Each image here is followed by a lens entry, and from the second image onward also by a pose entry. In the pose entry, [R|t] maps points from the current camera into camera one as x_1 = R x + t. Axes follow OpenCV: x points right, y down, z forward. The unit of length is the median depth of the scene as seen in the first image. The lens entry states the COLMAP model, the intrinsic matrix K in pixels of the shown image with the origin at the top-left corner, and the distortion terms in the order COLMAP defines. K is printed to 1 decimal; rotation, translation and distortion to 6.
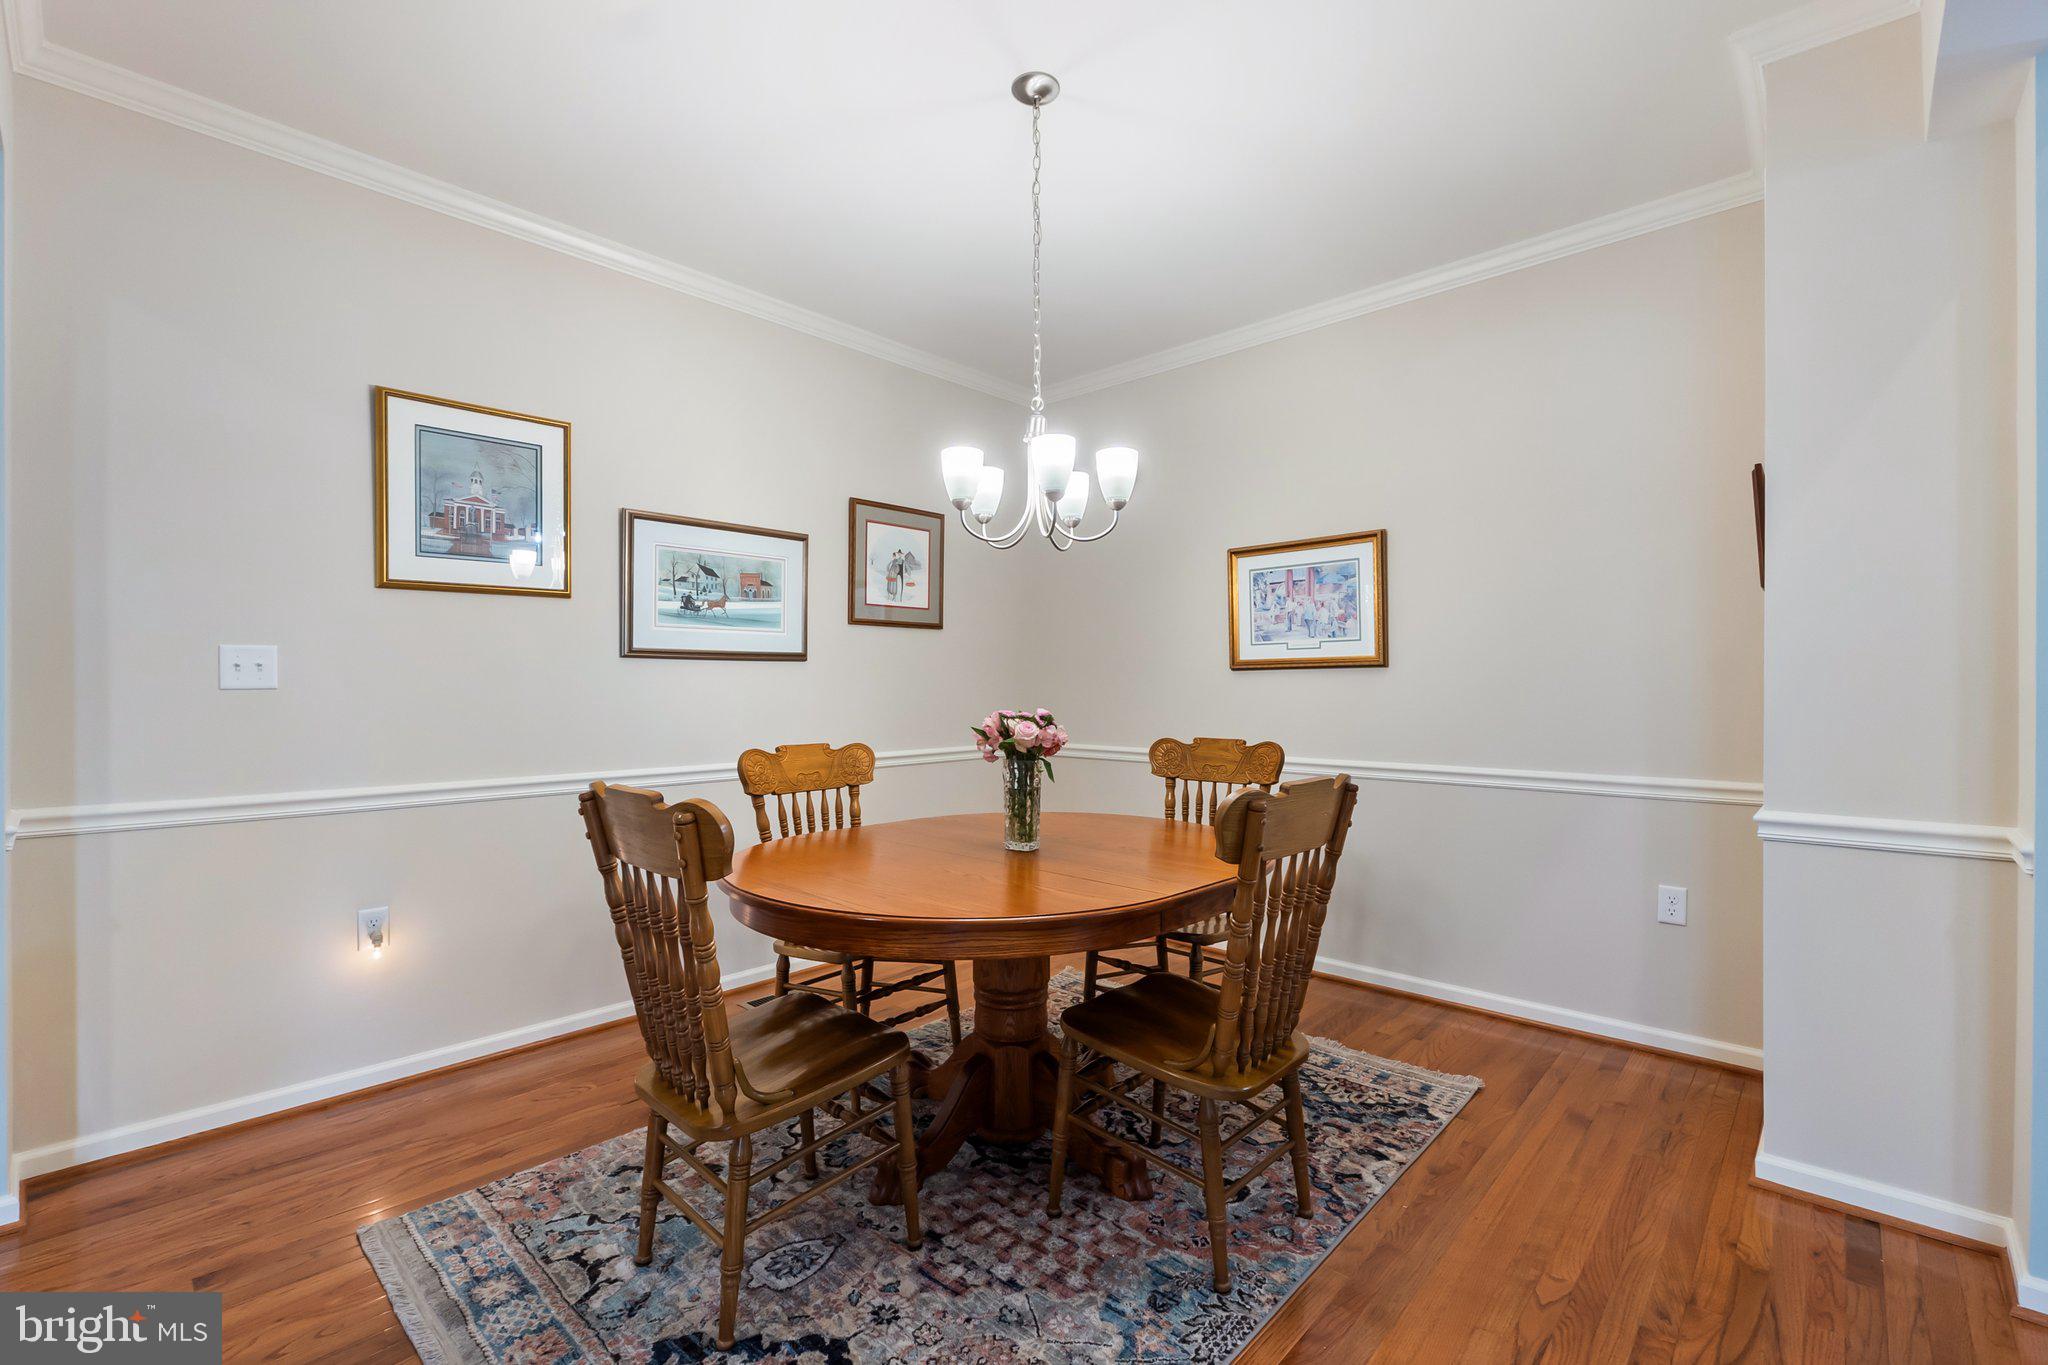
lens RADIAL K [[868.5, 0, 1027.9], [0, 868.5, 675.3], [0, 0, 1]] dist [-0.002698, -0.000024]
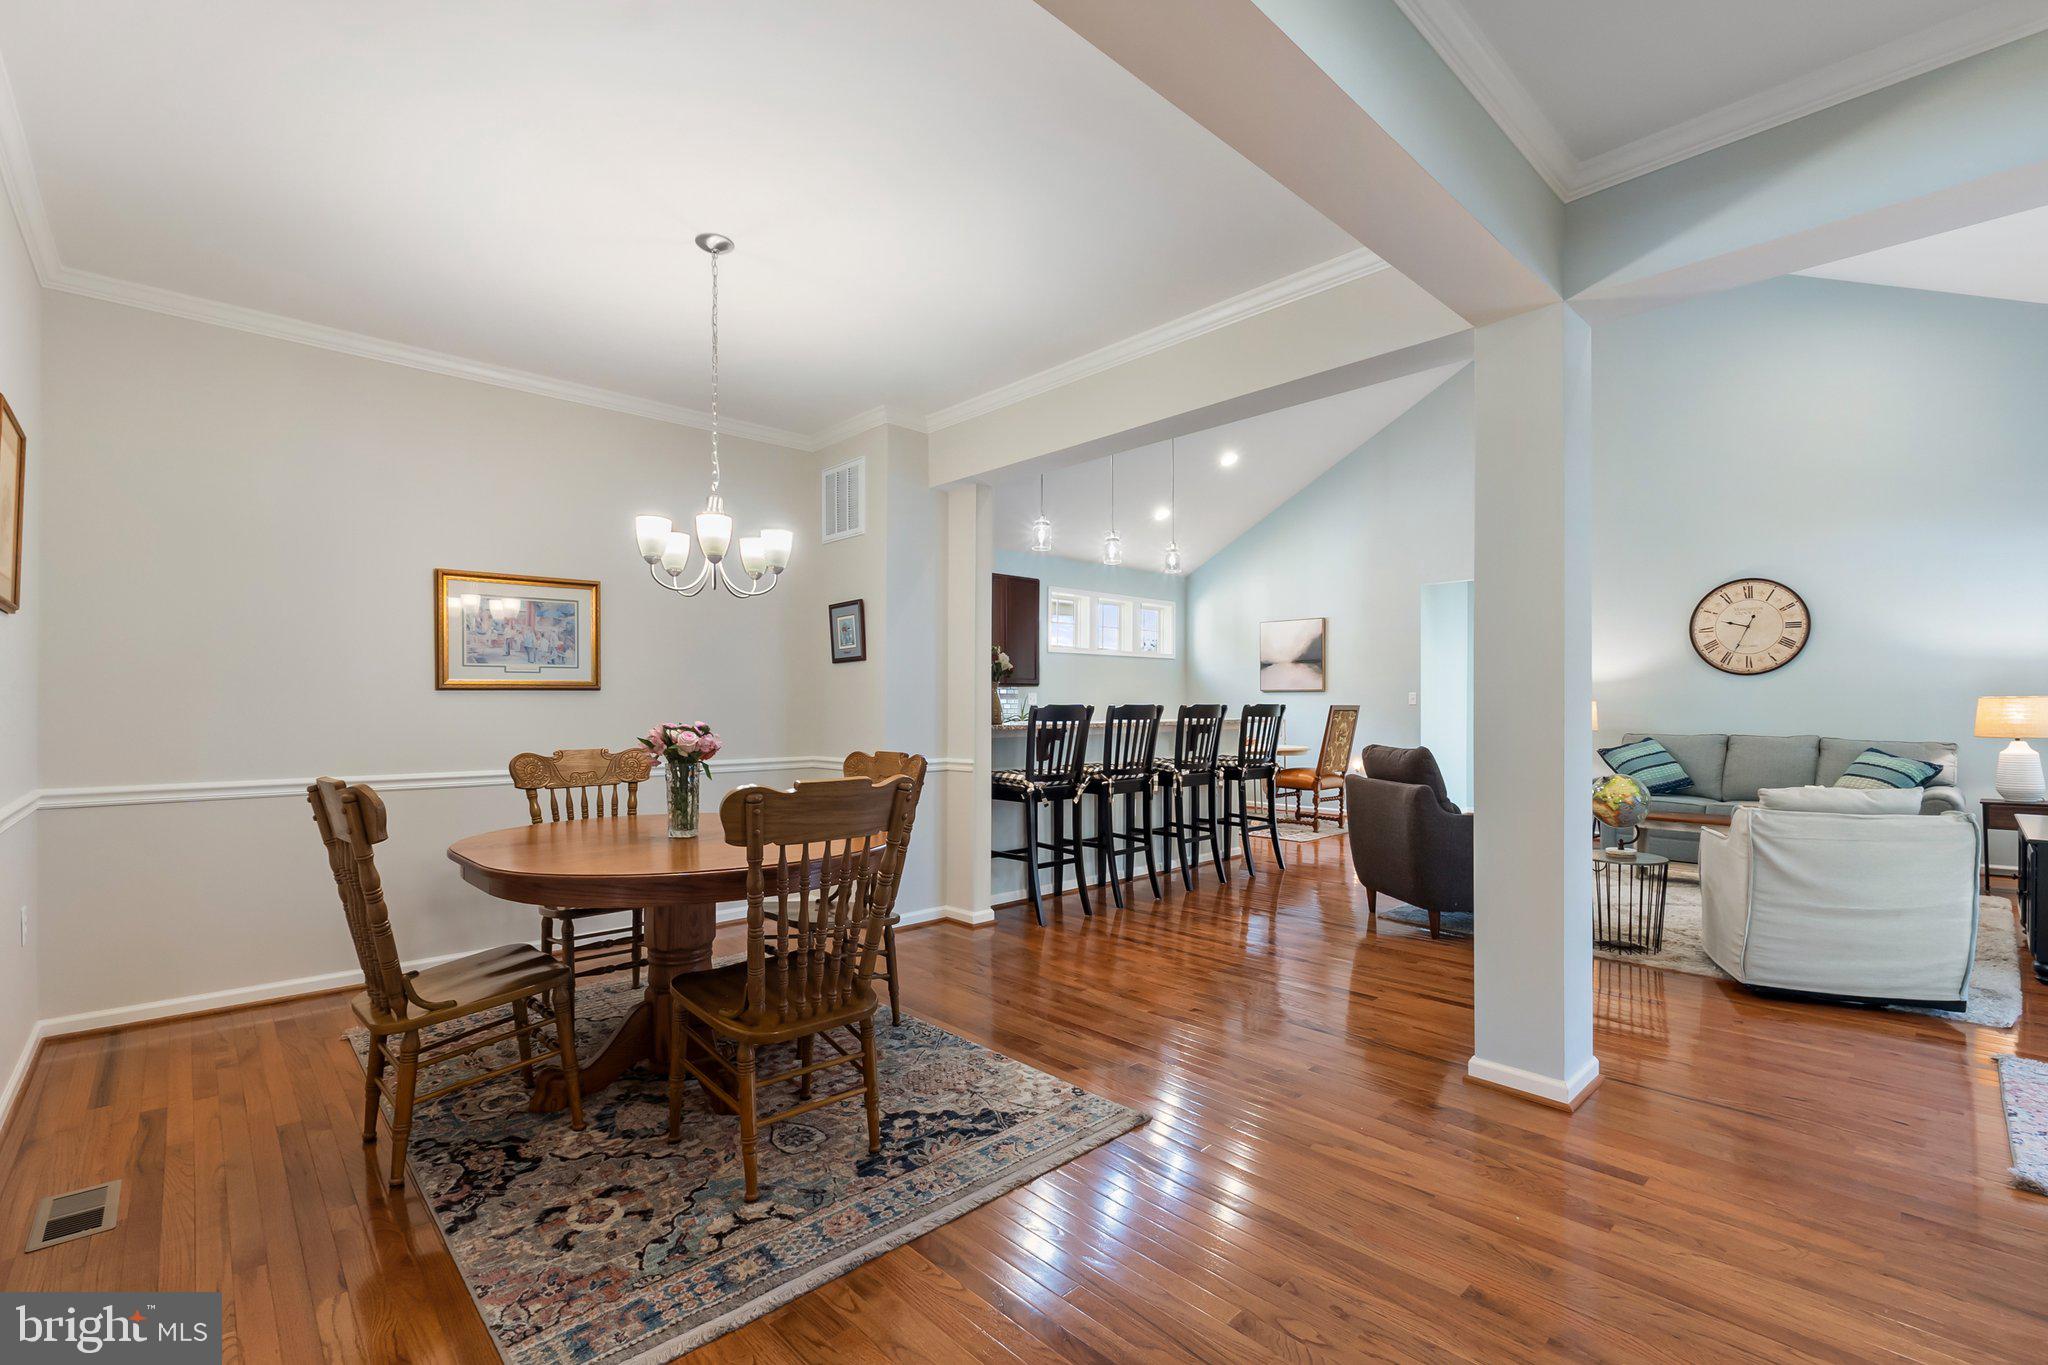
lens RADIAL K [[894.1, 0, 1031.4], [0, 894.1, 696.2], [0, 0, 1]] dist [-0.012550, 0.000175]
pose [[0.067789, 0.012139, 0.997626, -1.206827], [-0.006329, 0.999911, -0.011736, 0.014073], [-0.997680, -0.005518, 0.067860, 0.415917]]
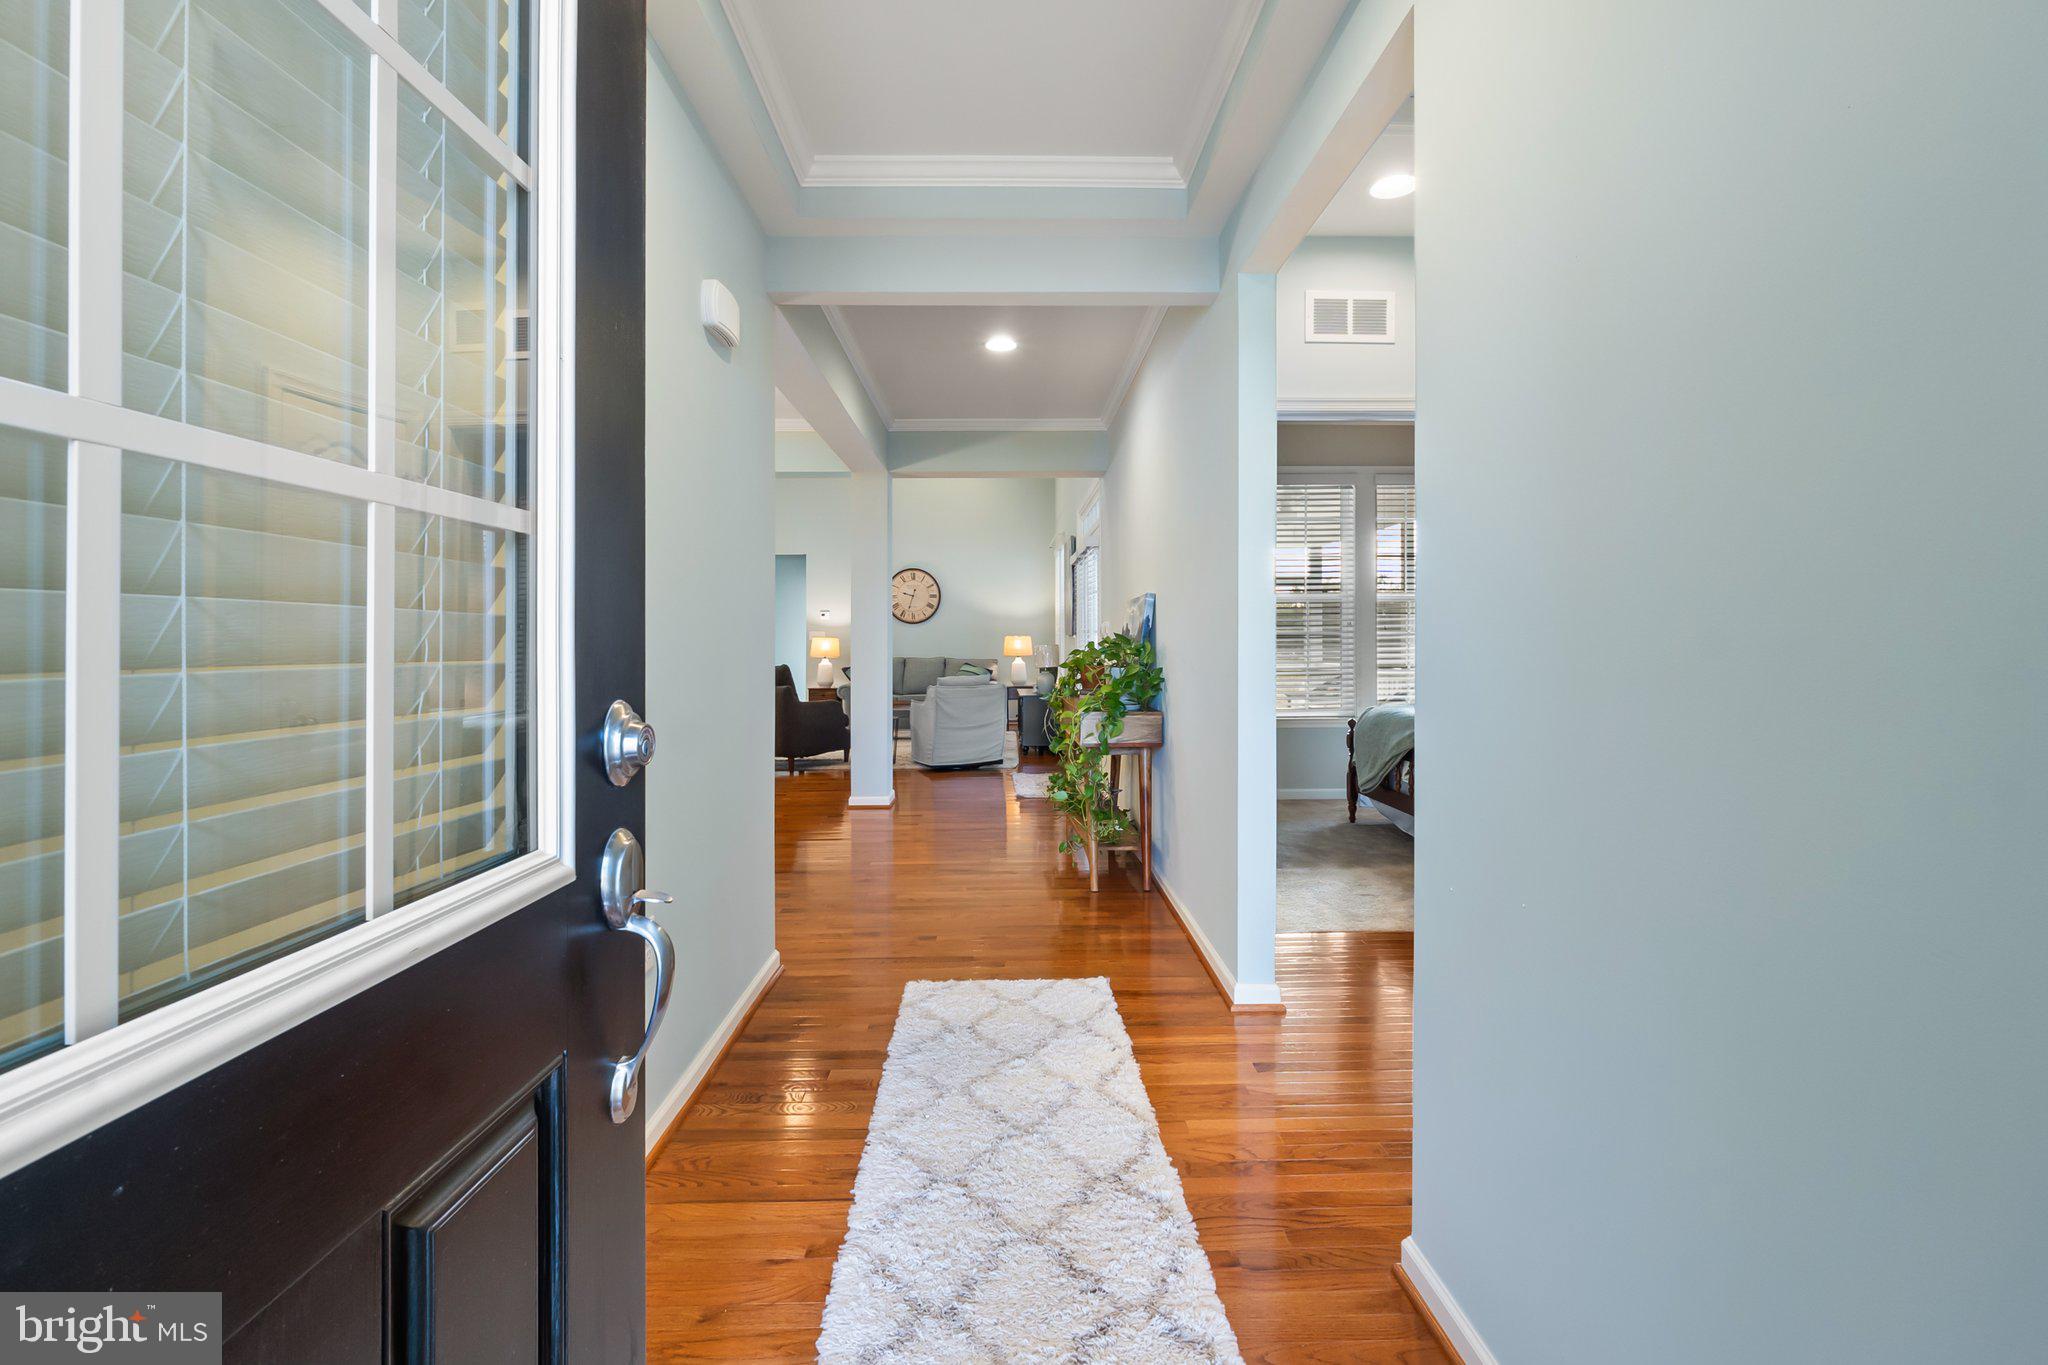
lens RADIAL K [[887.0, 0, 1014.1], [0, 887.0, 629.4], [0, 0, 1]] dist [-0.001386, -0.000294]
pose [[-0.693590, 0.013901, 0.720236, -2.238632], [0.001335, 0.999837, -0.018012, 0.021206], [-0.720369, -0.011531, -0.693495, 1.403396]]
